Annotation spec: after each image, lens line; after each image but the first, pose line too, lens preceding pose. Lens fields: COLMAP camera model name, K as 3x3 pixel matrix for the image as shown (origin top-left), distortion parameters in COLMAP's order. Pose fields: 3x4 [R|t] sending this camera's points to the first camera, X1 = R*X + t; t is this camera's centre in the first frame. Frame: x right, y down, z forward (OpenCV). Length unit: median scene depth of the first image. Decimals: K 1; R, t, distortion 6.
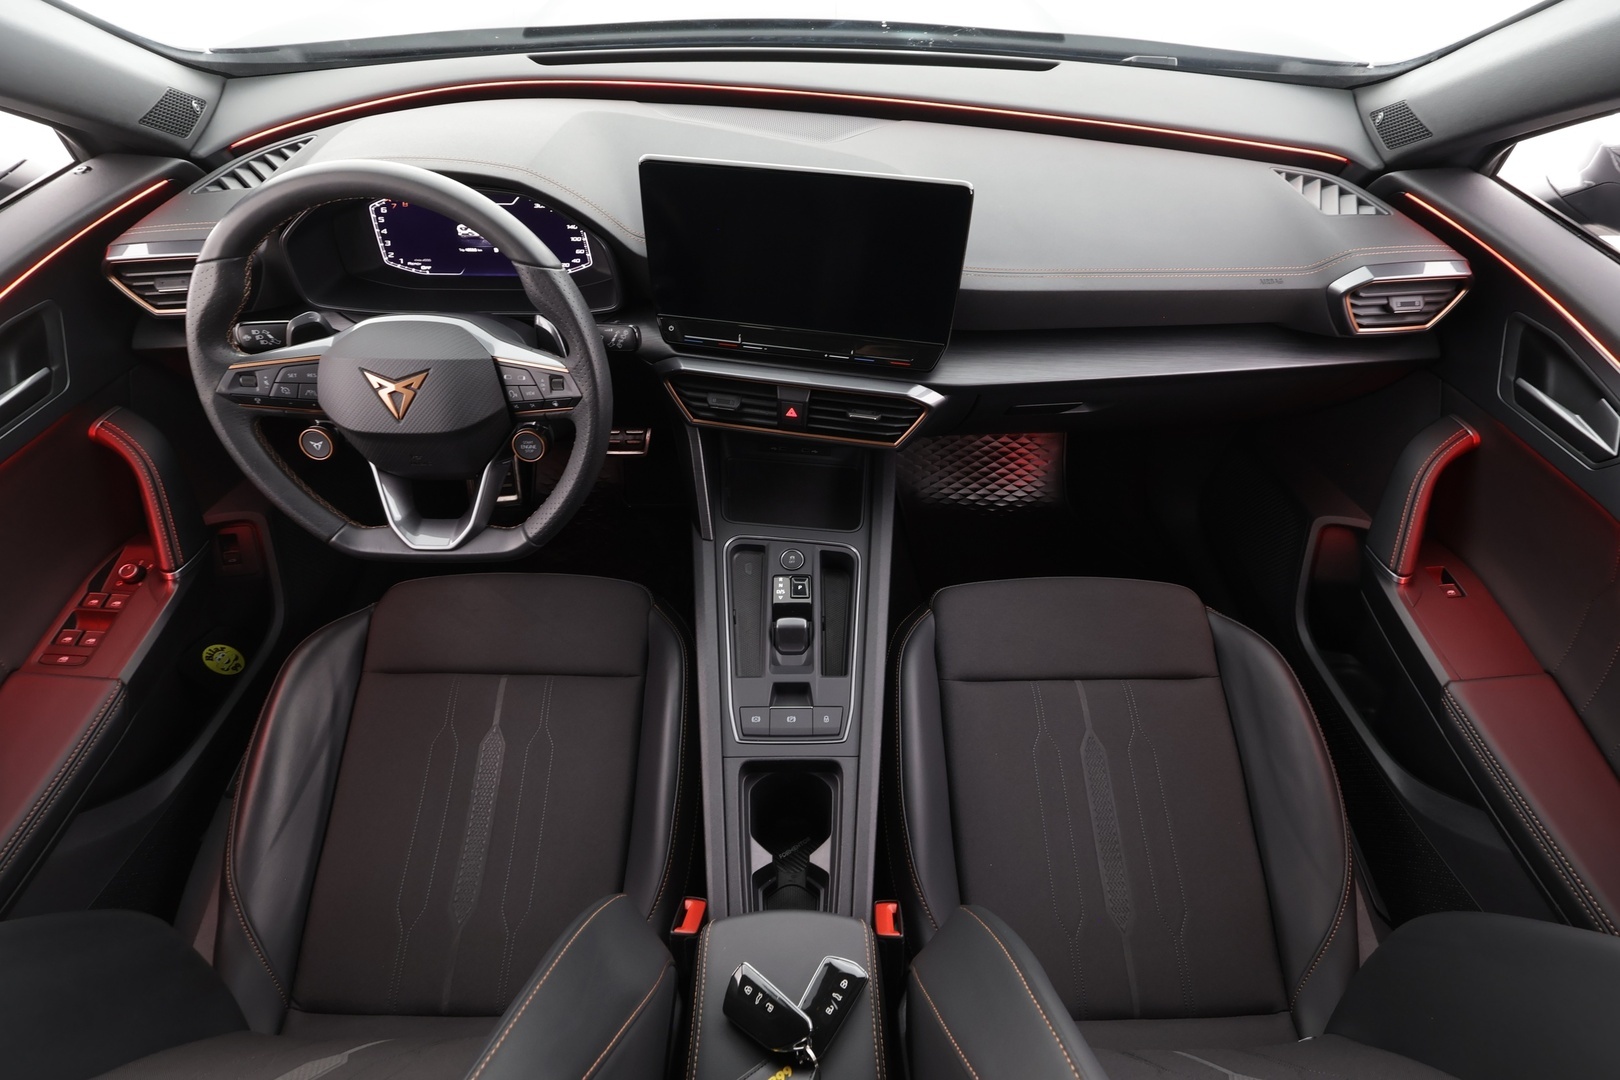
lens RADIAL K [[747.1, 0, 814.8], [0, 747.1, 539.3], [0, 0, 1]] dist [-0.012354, 0.001918]
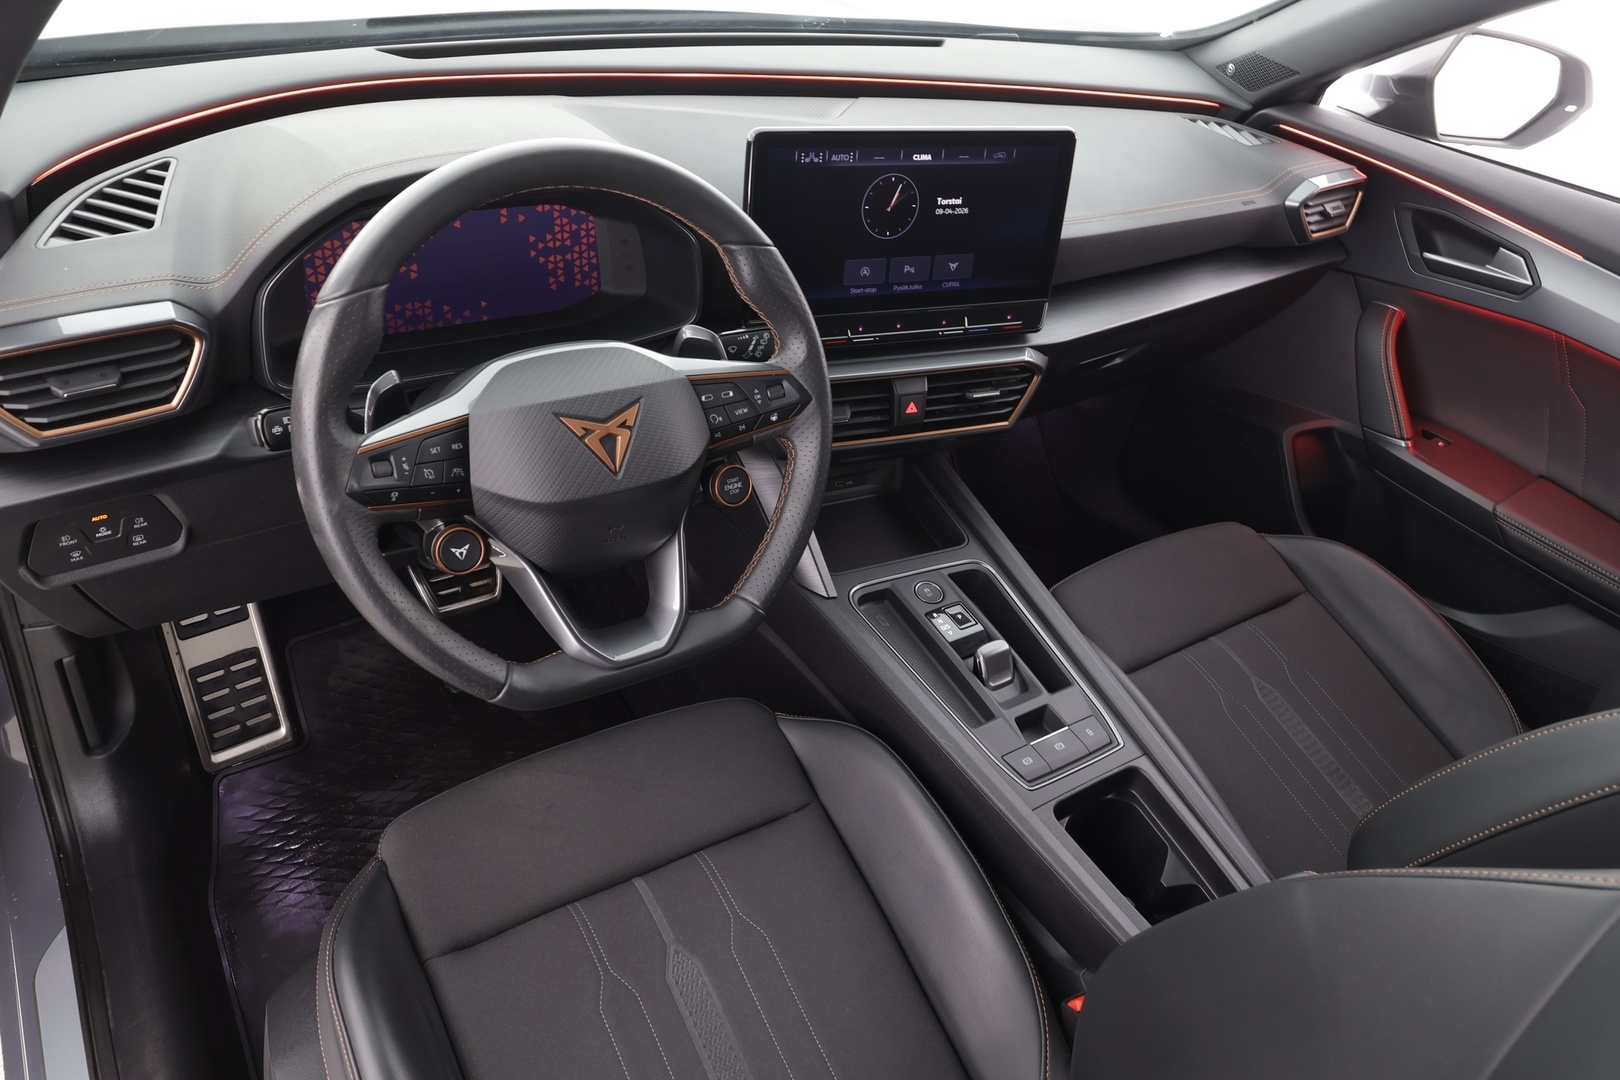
lens RADIAL K [[1118.9, 0, 804.6], [0, 1118.9, 542.9], [0, 0, 1]] dist [-0.008584, -0.000567]
pose [[0.838074, -0.245789, 0.487053, -0.786397], [0.337132, 0.935225, -0.108147, 0.068439], [-0.428923, 0.254836, 0.866651, -0.003618]]
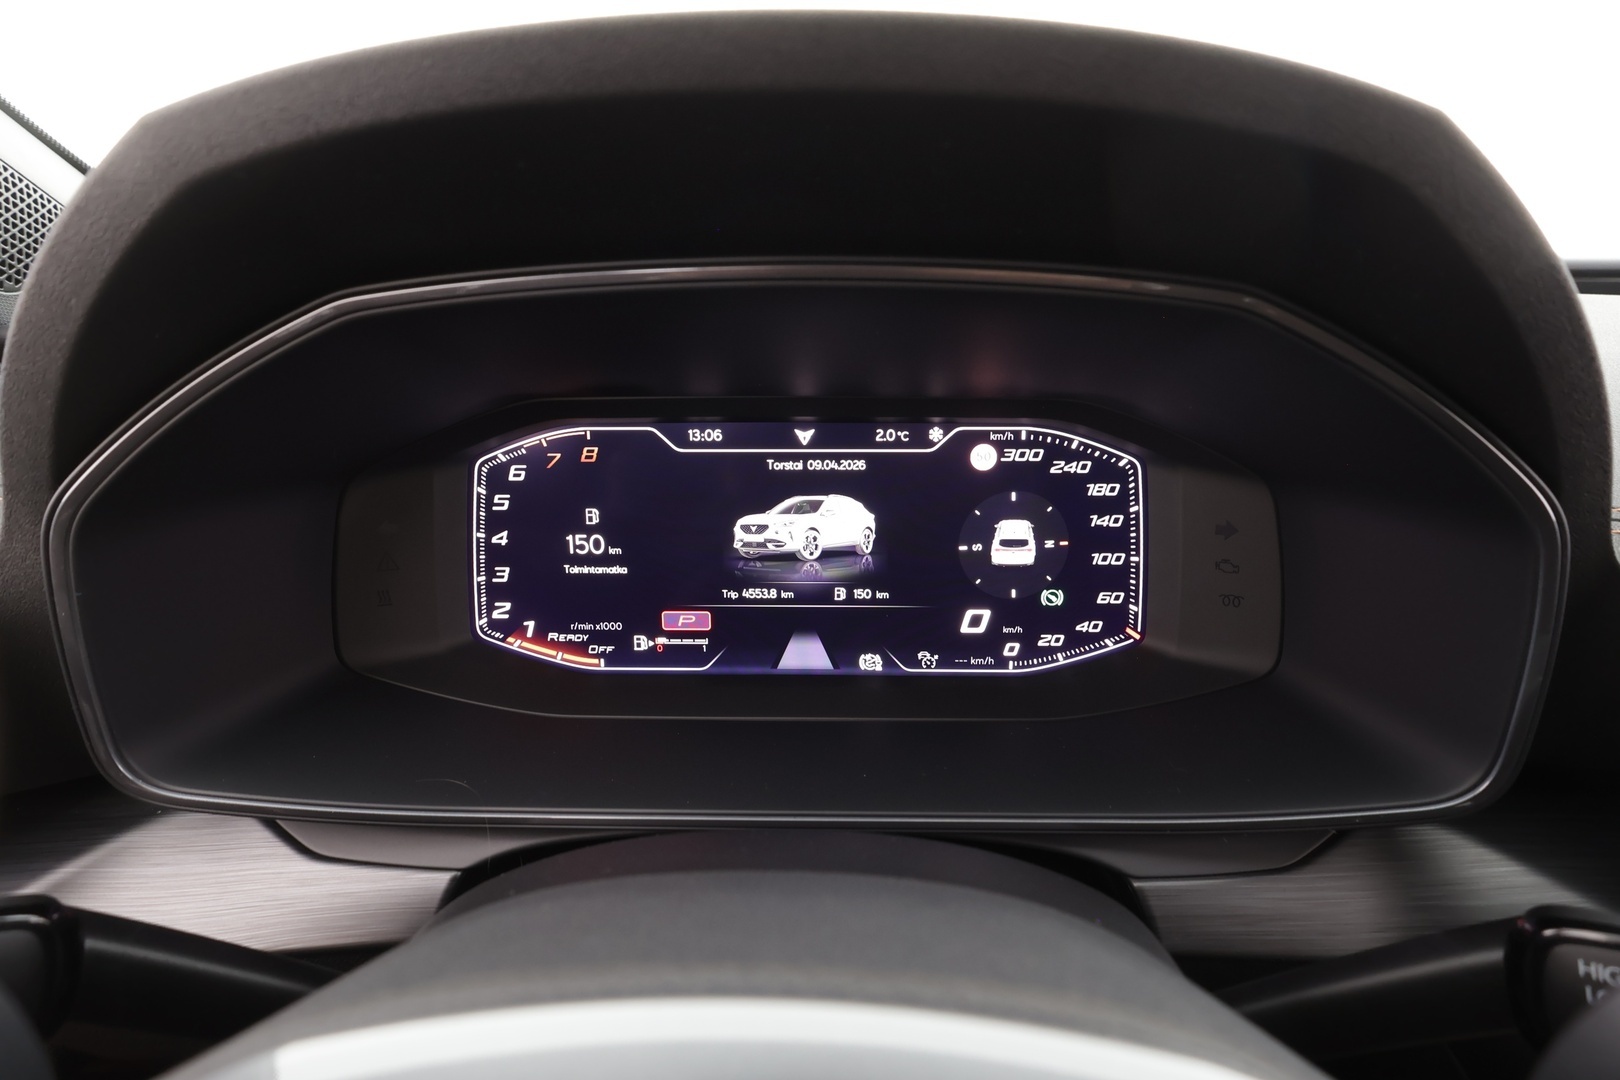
lens RADIAL K [[747.1, 0, 815.8], [0, 747.1, 543.2], [0, 0, 1]] dist [-0.012354, 0.001918]
pose [[0.999037, -0.012508, -0.042058, -0.446539], [-0.010695, 0.860181, -0.509877, -0.261013], [0.042555, 0.509836, 0.859219, 0.758353]]
